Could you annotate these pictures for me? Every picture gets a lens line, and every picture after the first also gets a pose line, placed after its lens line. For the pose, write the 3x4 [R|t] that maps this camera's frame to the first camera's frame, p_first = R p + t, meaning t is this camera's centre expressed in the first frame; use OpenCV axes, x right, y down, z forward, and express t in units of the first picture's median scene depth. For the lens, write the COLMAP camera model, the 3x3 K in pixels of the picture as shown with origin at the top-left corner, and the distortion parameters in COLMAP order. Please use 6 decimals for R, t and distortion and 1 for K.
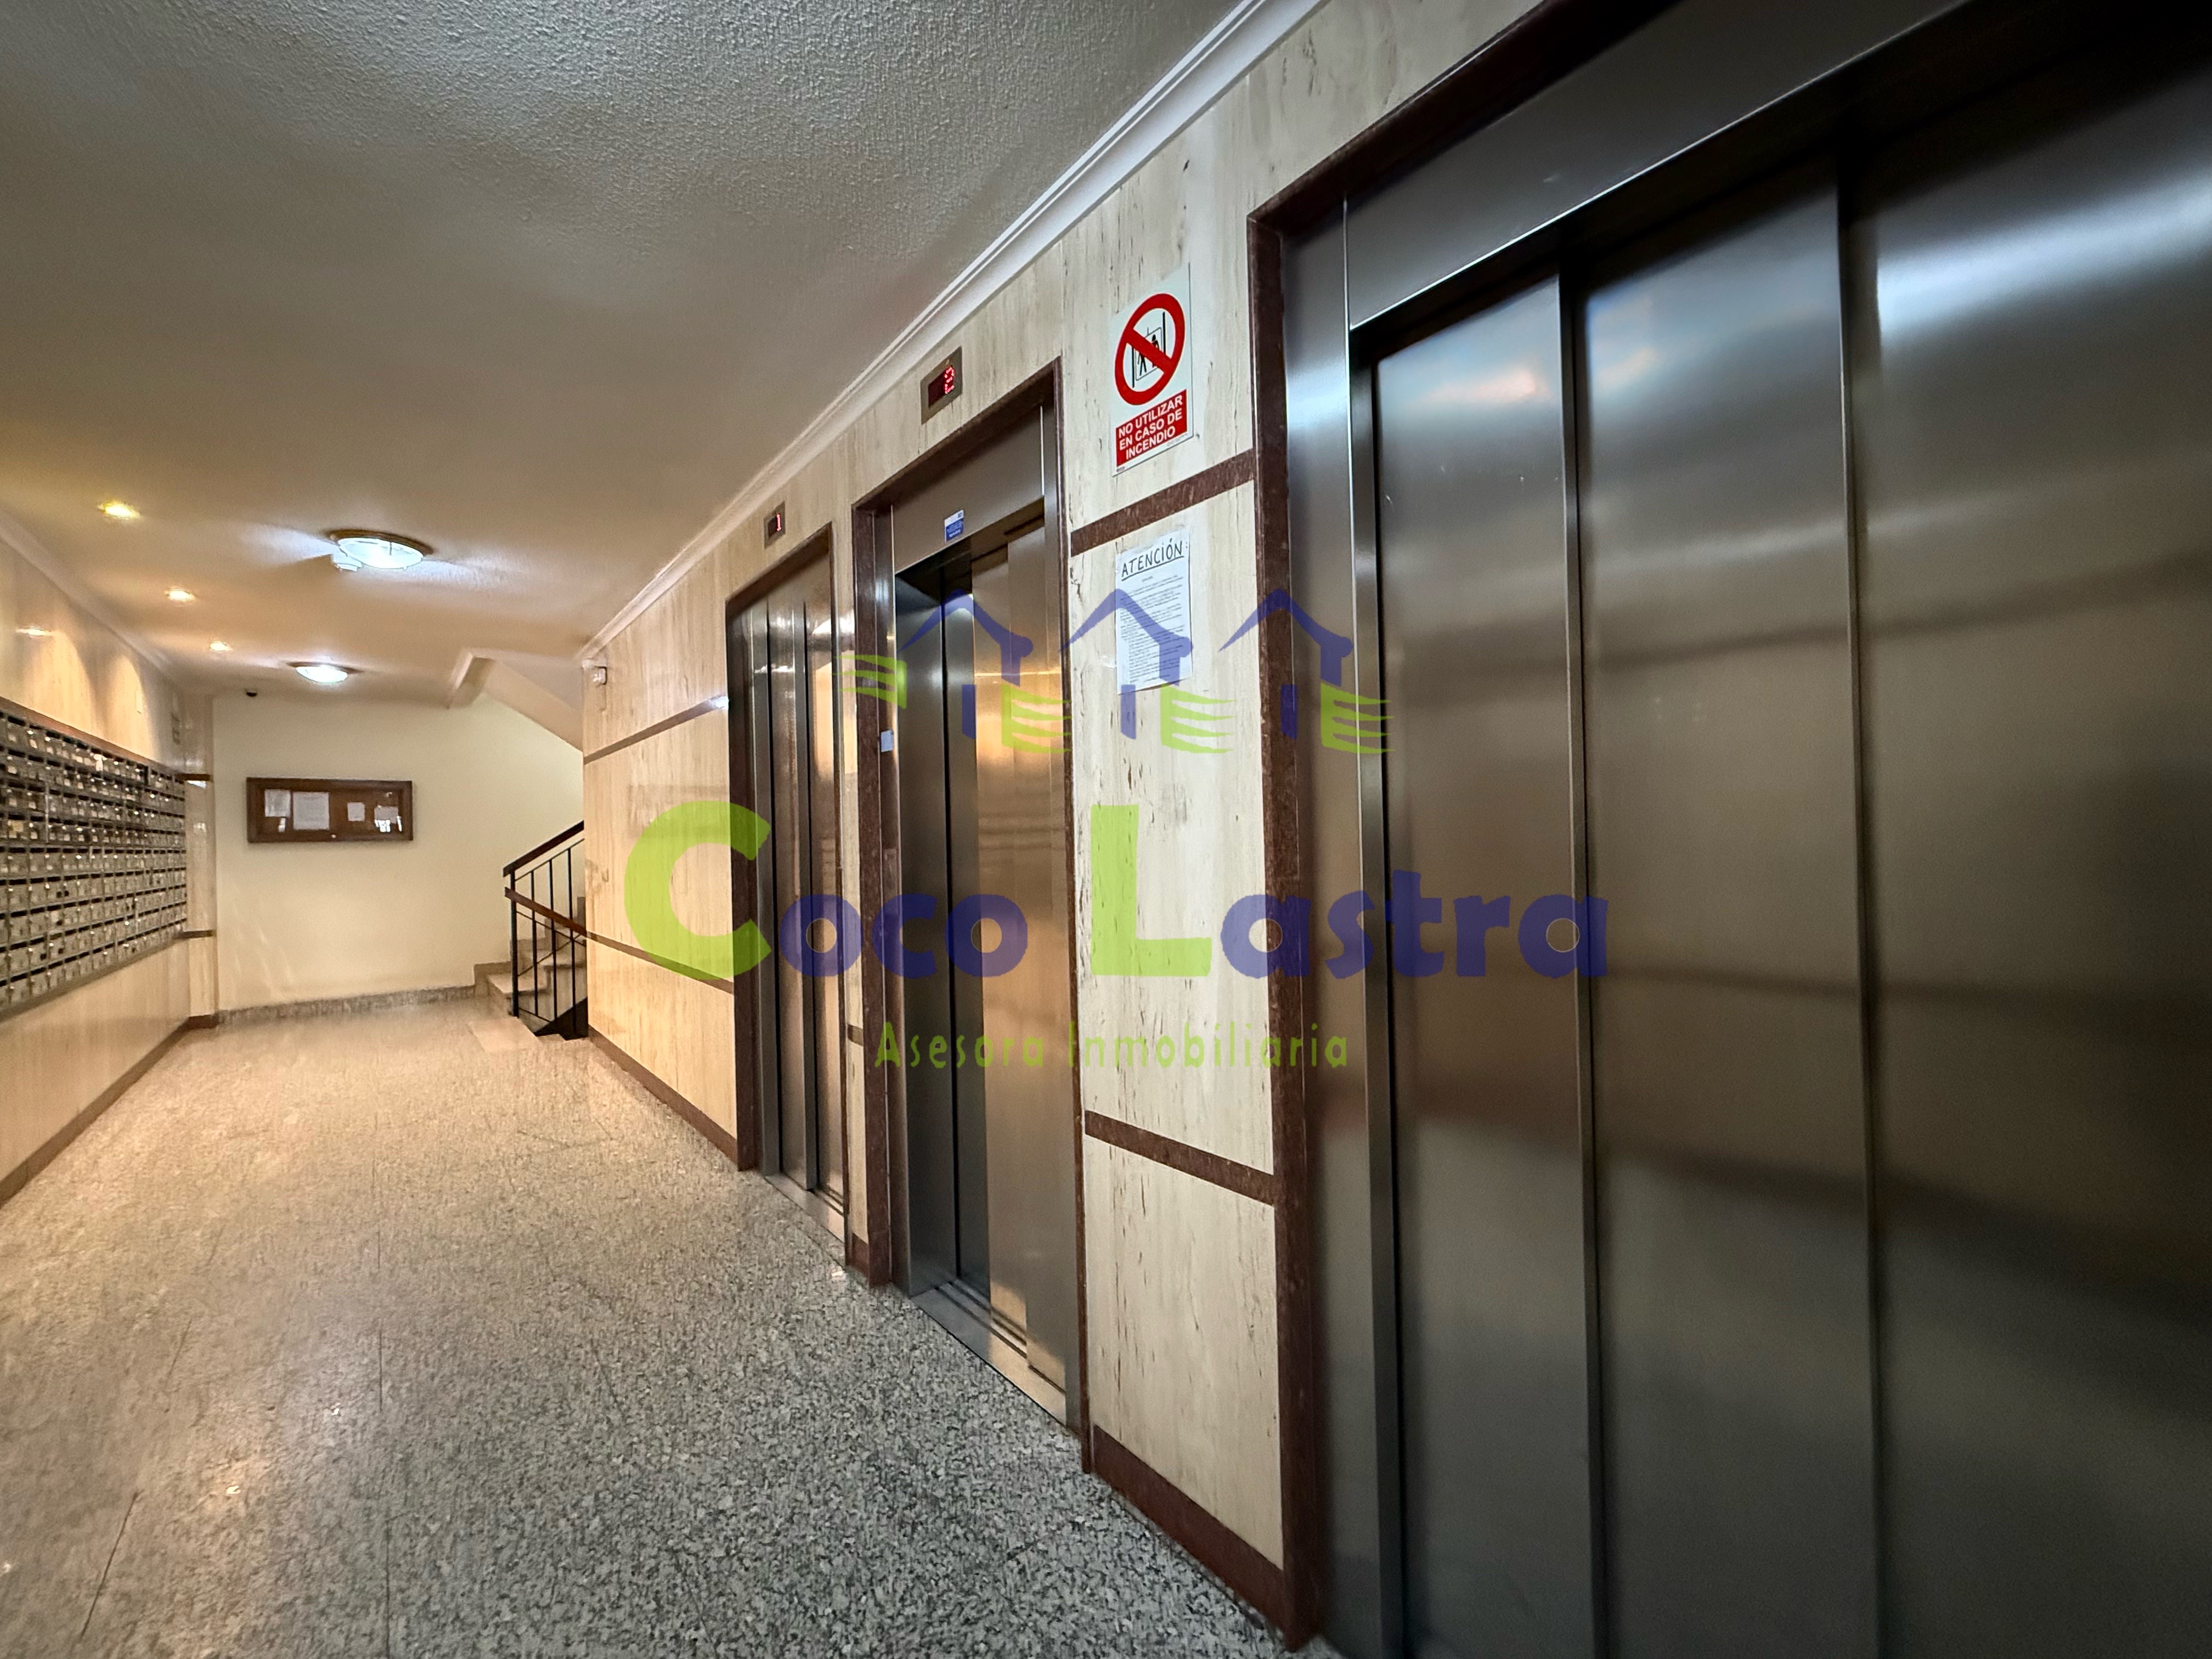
lens RADIAL K [[877.4, 0, 1095.7], [0, 877.4, 832.5], [0, 0, 1]] dist [-0.001902, 0.000112]
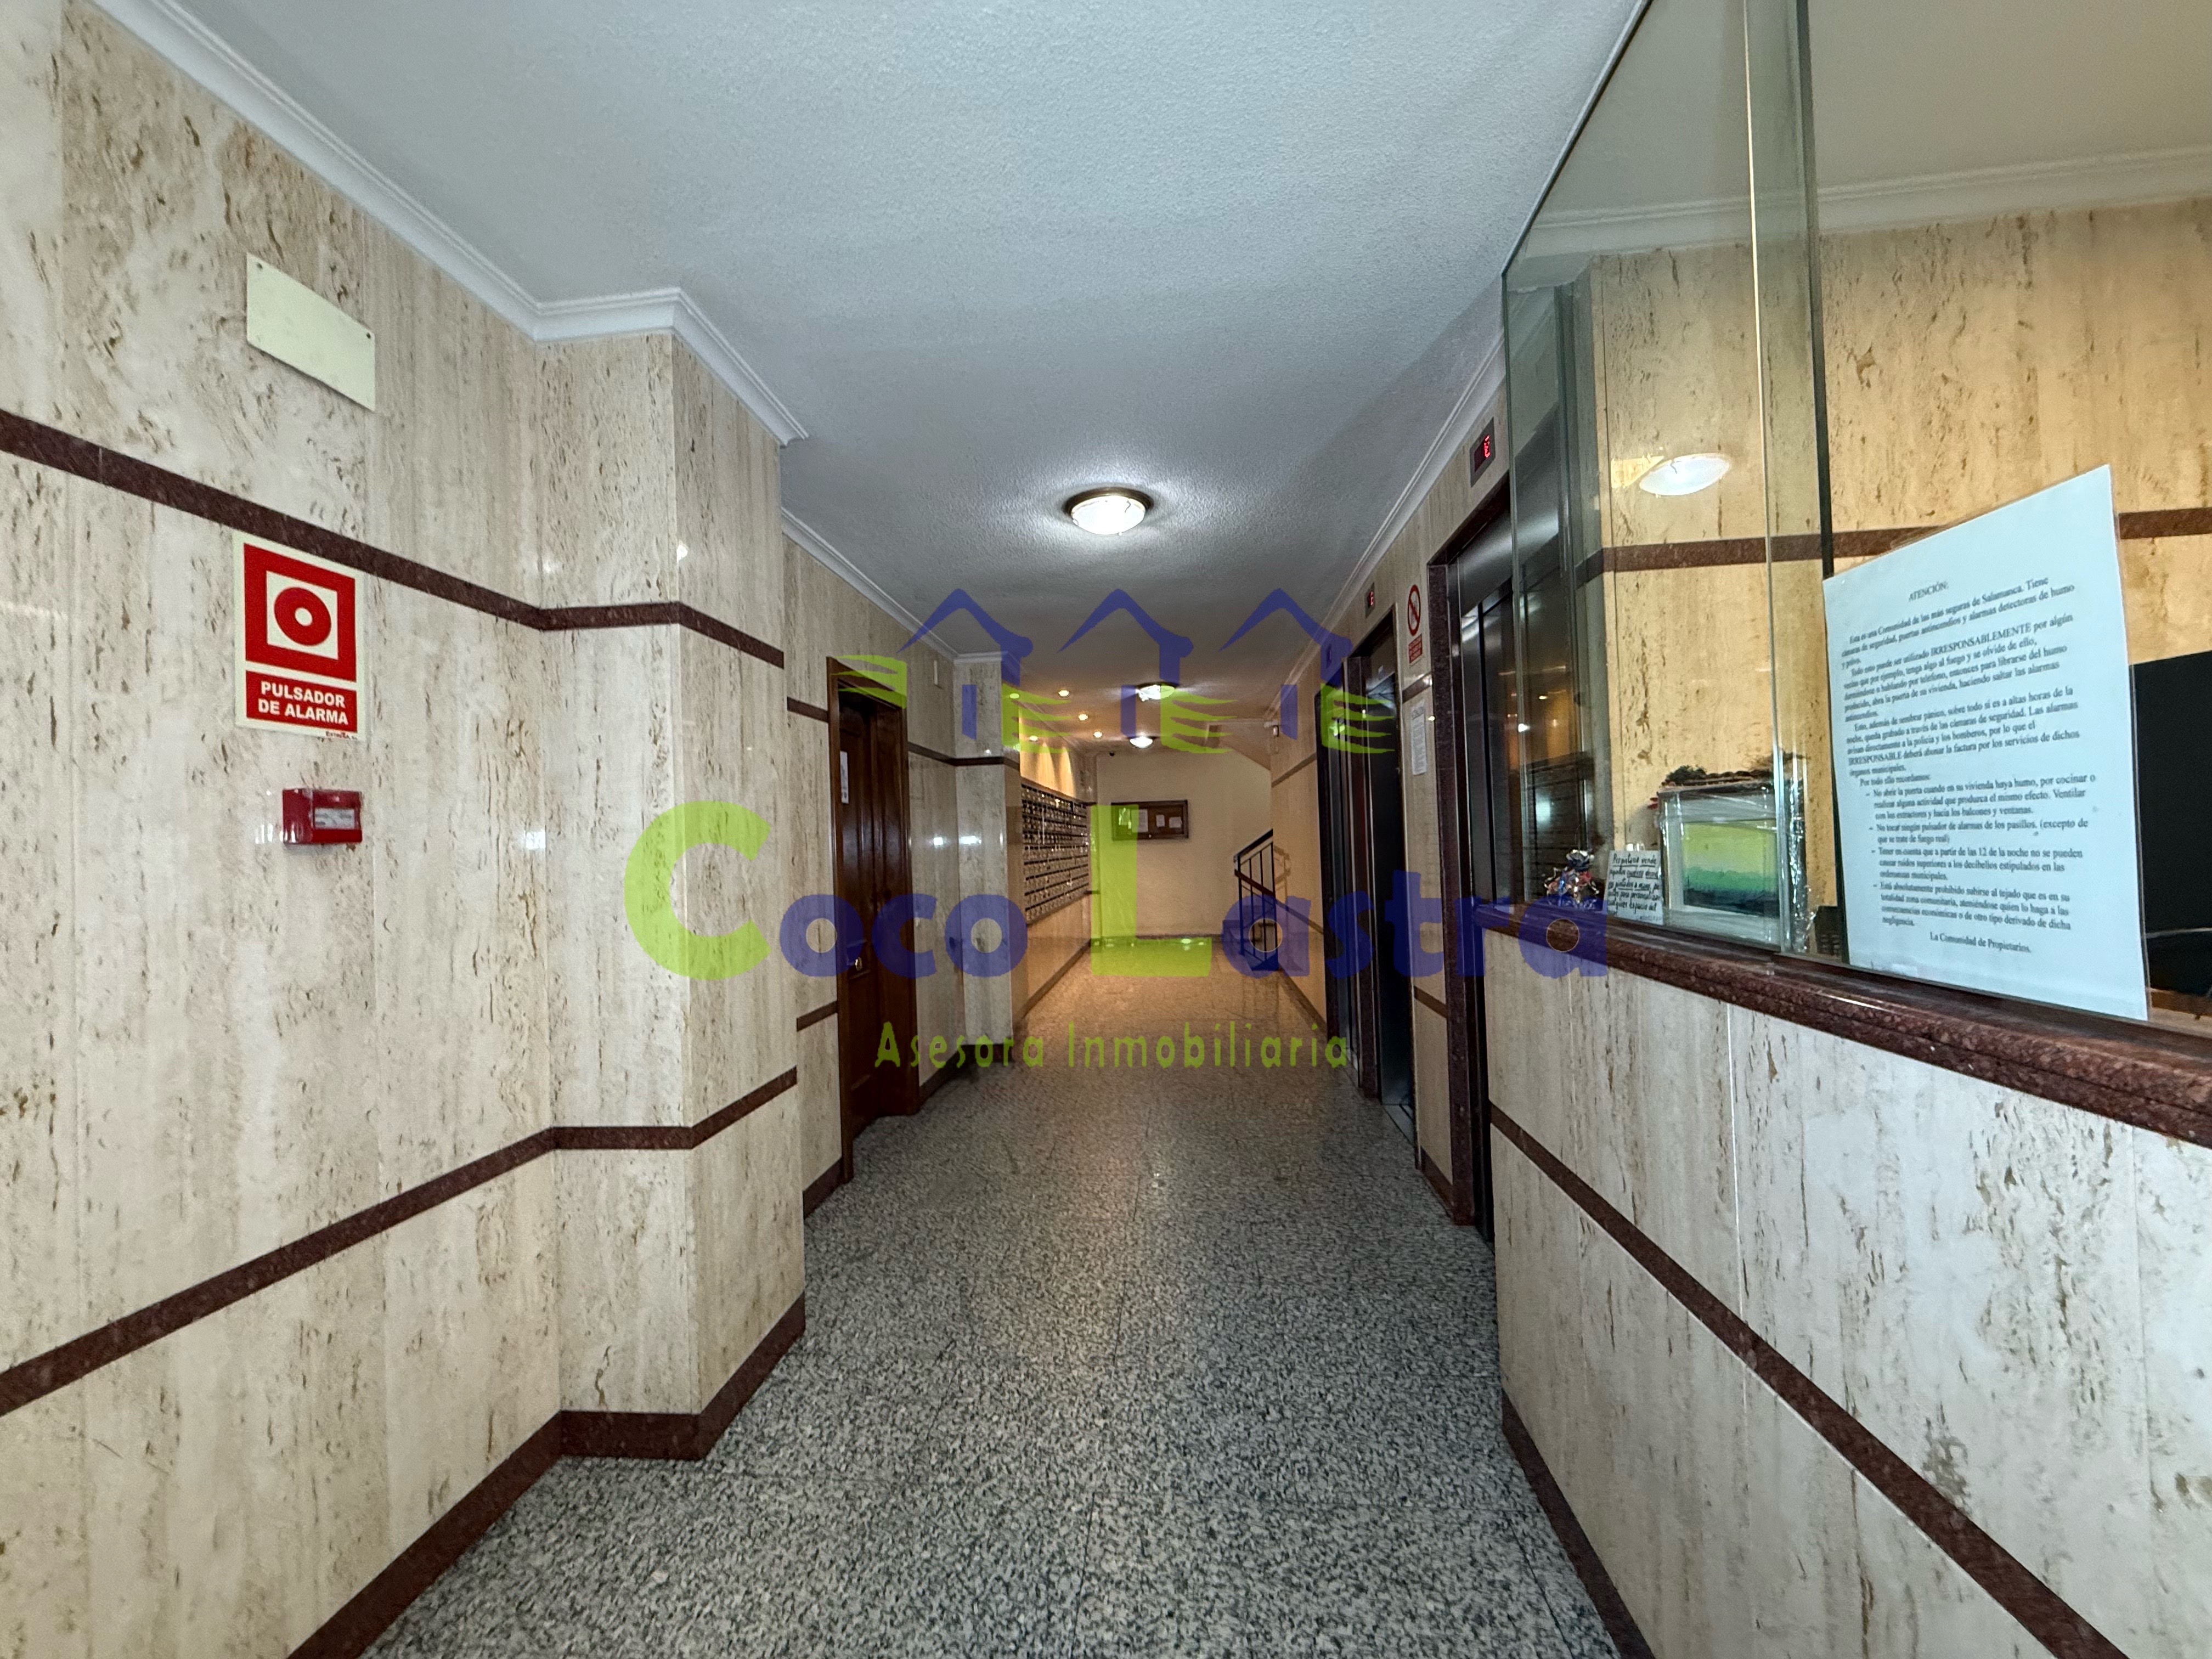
lens RADIAL K [[877.4, 0, 1095.7], [0, 877.4, 832.5], [0, 0, 1]] dist [-0.001902, 0.000112]
pose [[0.702008, -0.013145, -0.712048, 0.258492], [0.022618, 0.999737, 0.003843, -0.013299], [0.711810, -0.018803, 0.702120, -0.254272]]
